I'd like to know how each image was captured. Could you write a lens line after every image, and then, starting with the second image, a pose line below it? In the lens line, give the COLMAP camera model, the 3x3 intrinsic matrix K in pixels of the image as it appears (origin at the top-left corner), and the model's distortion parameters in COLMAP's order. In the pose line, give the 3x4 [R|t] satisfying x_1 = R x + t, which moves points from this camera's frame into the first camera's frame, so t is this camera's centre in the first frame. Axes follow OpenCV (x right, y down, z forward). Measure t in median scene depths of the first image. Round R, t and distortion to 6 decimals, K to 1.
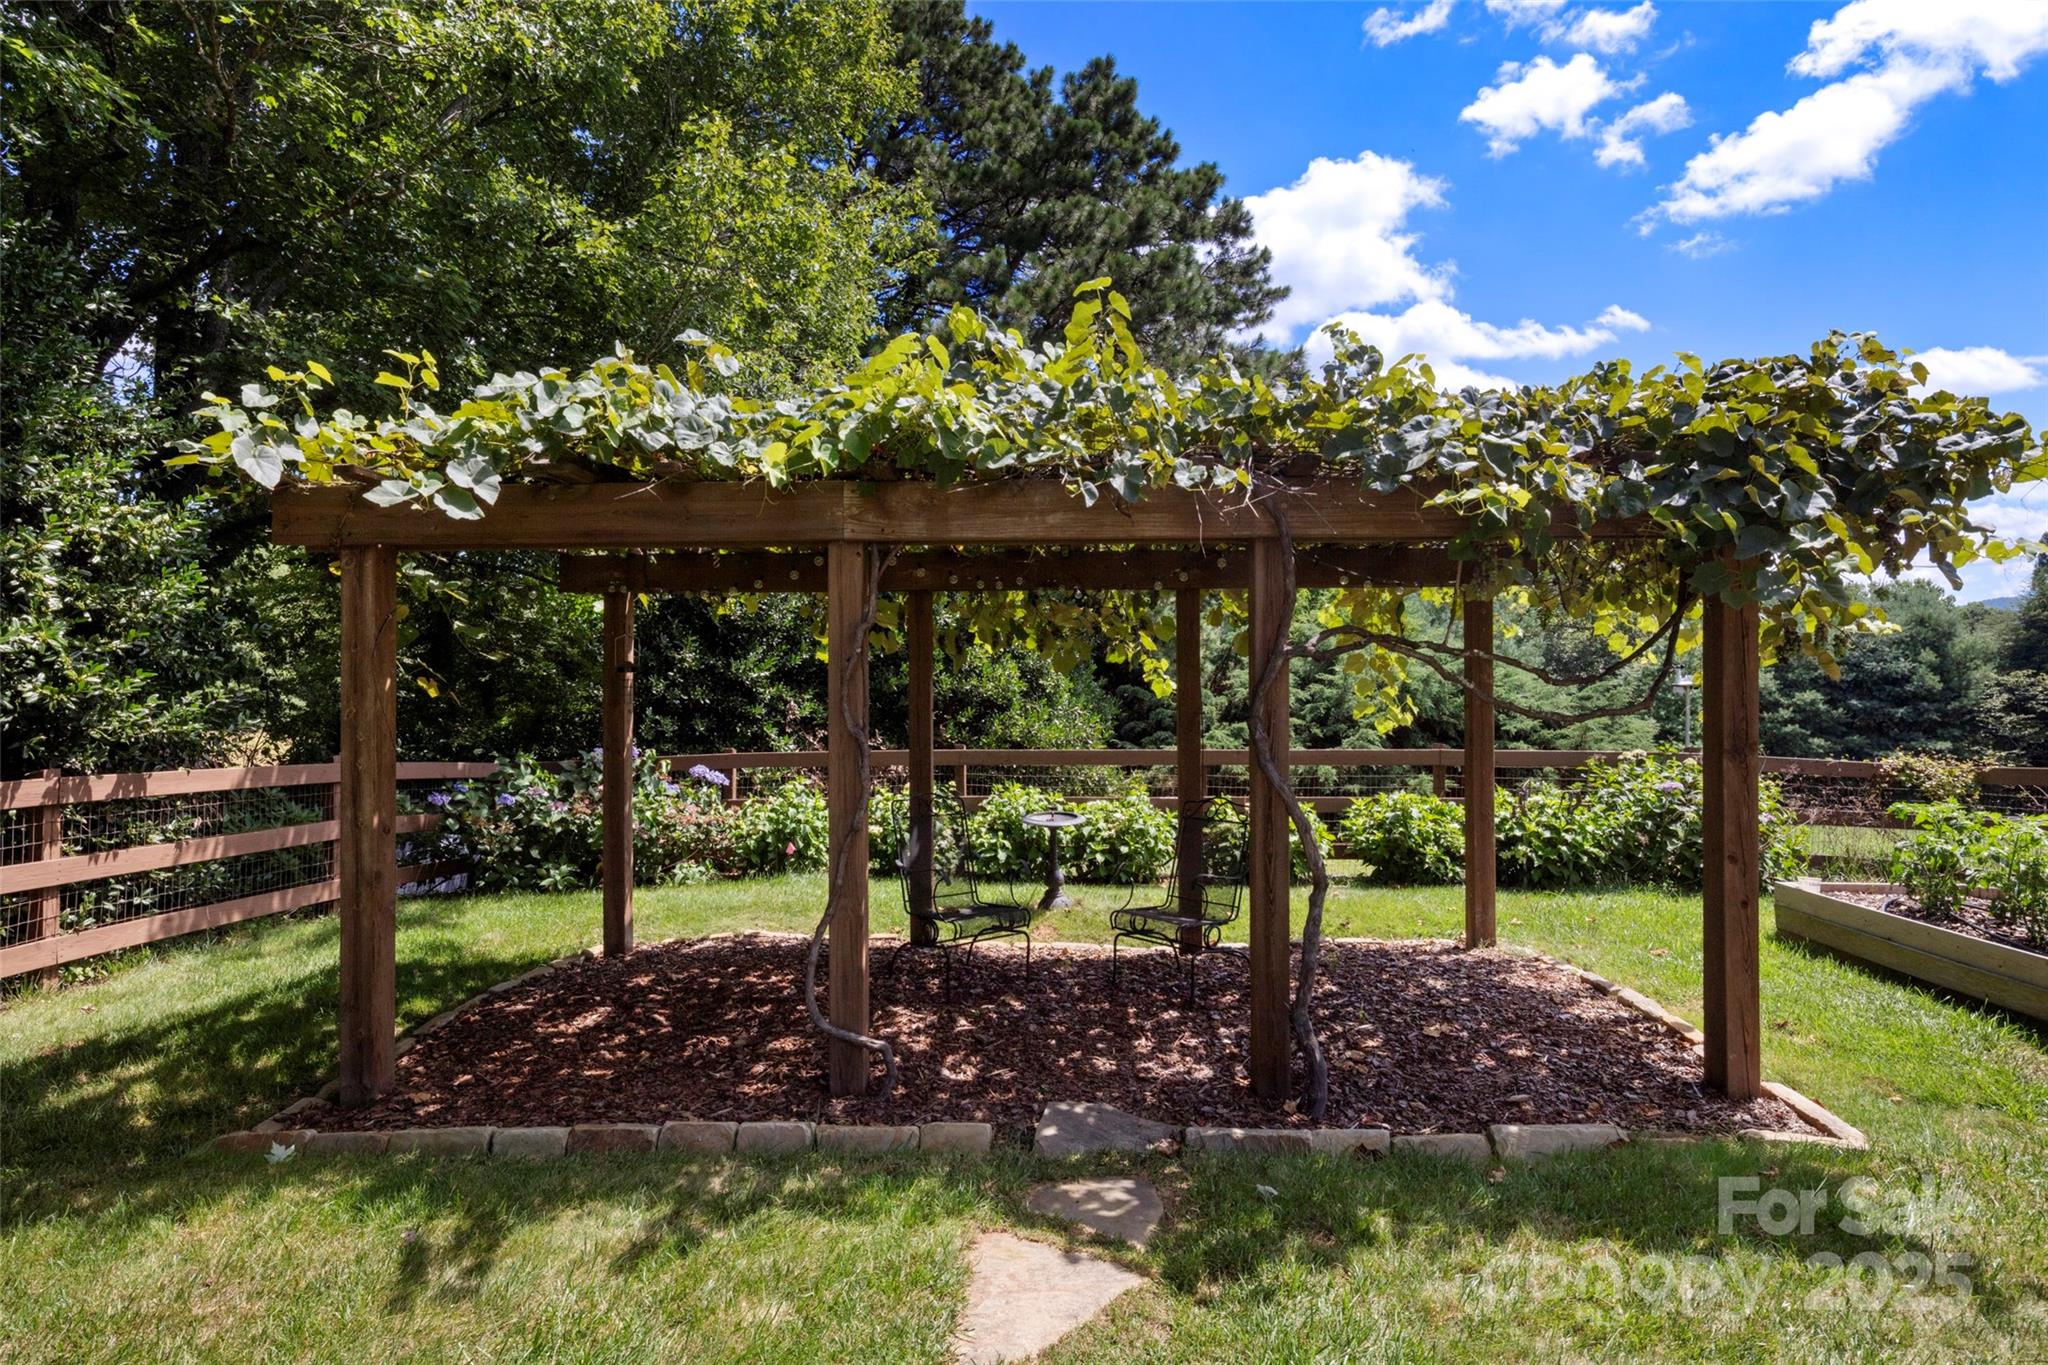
lens RADIAL K [[1050.4, 0, 1033.3], [0, 1050.4, 660.6], [0, 0, 1]] dist [0.015479, -0.010447]
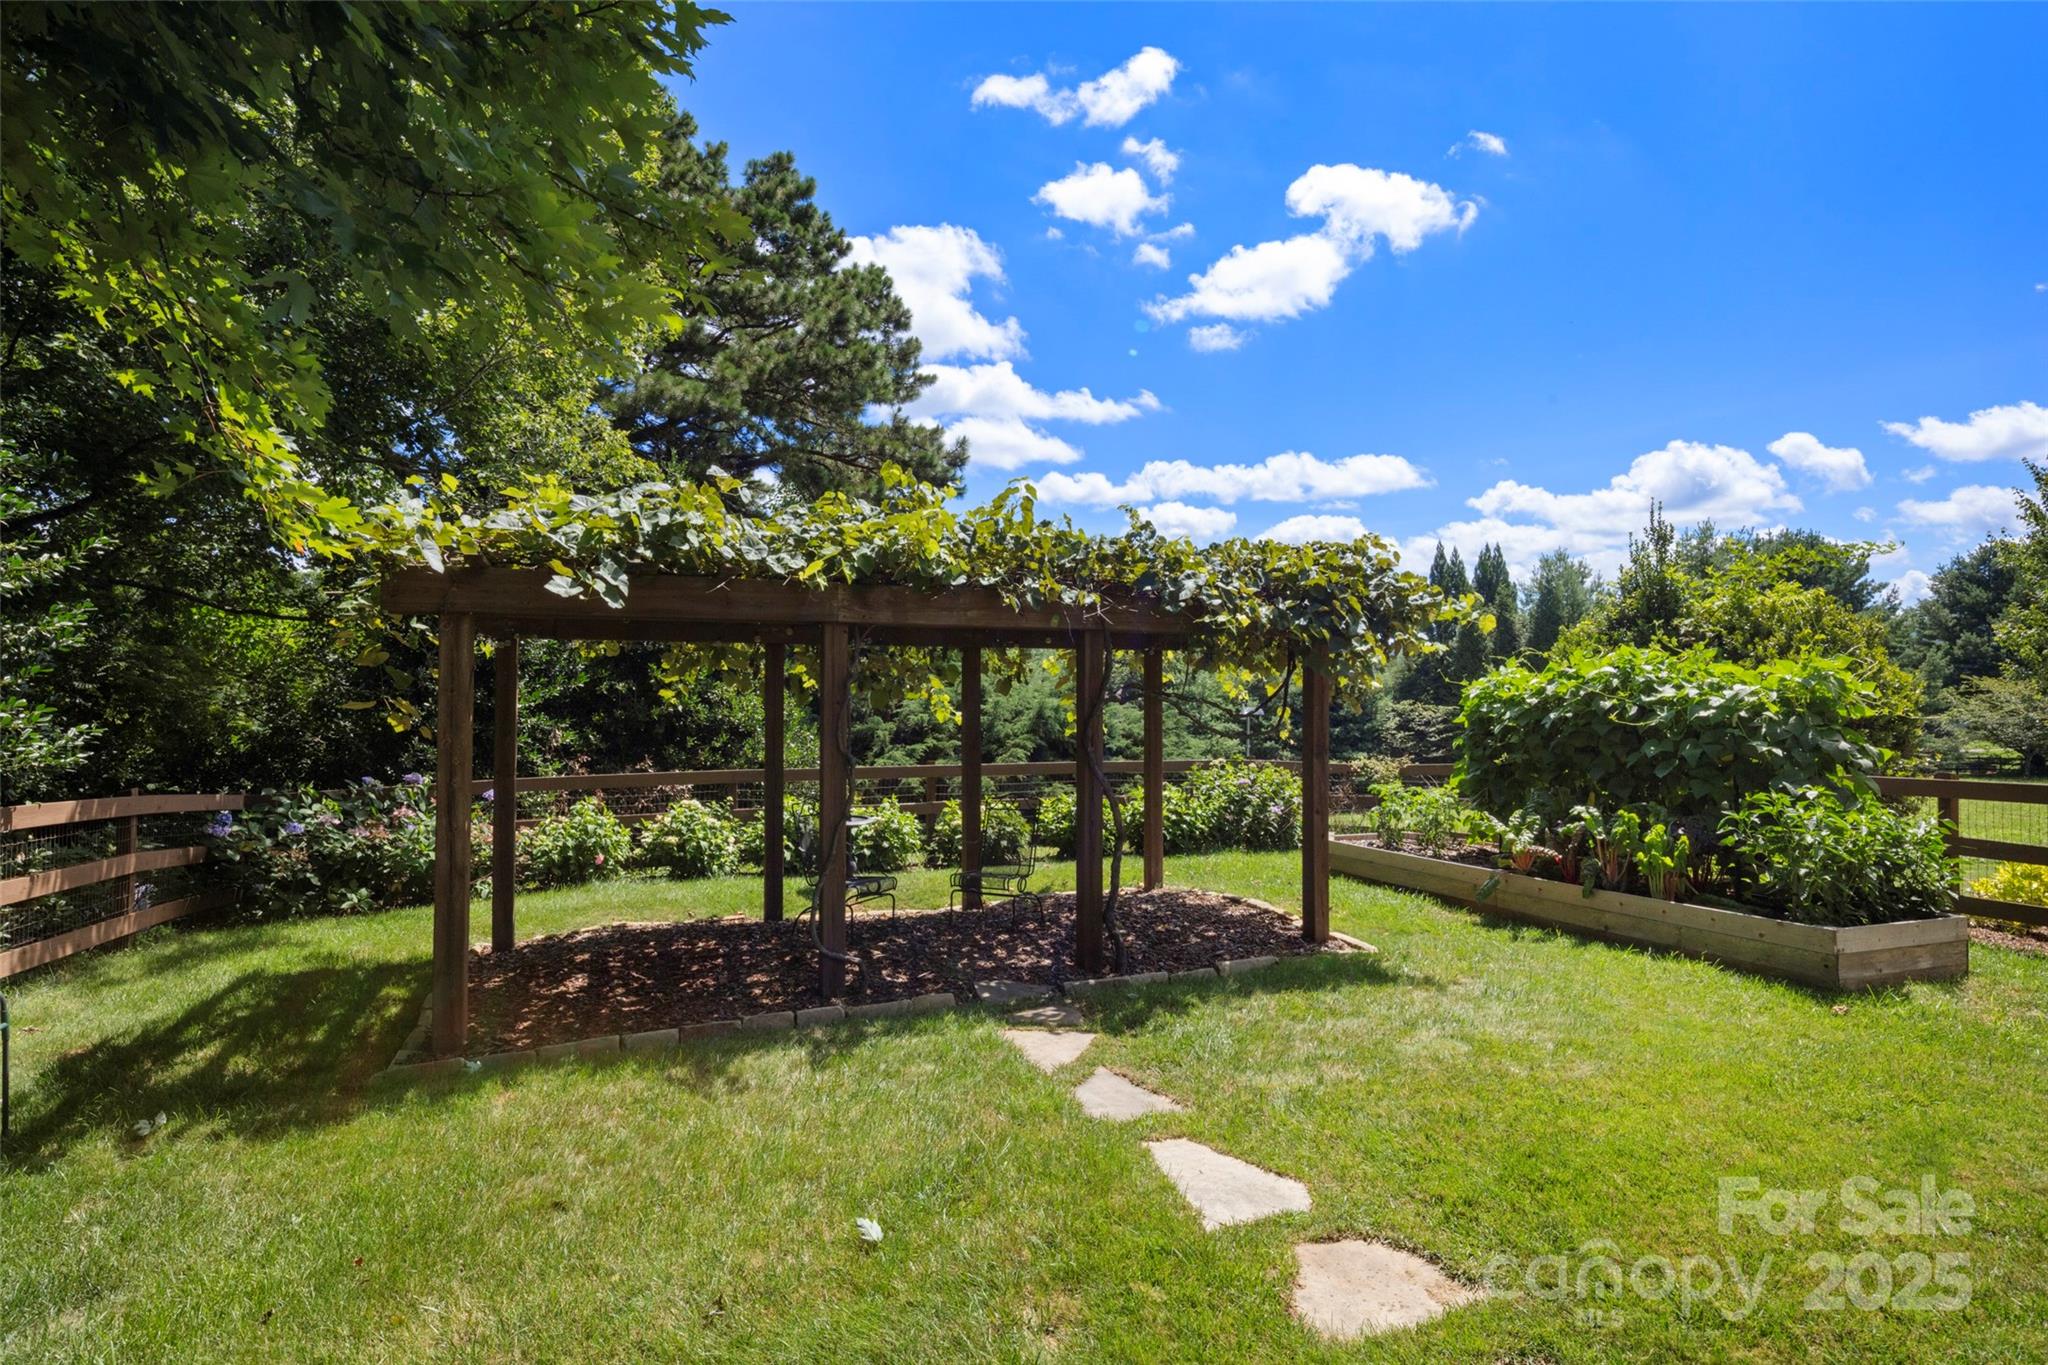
lens RADIAL K [[1050.4, 0, 1033.3], [0, 1050.4, 660.6], [0, 0, 1]] dist [0.015479, -0.010447]
pose [[0.913637, 0.018864, 0.406094, -0.496980], [-0.009553, 0.999643, -0.024943, -0.023991], [-0.406420, 0.018910, 0.913491, -0.442112]]
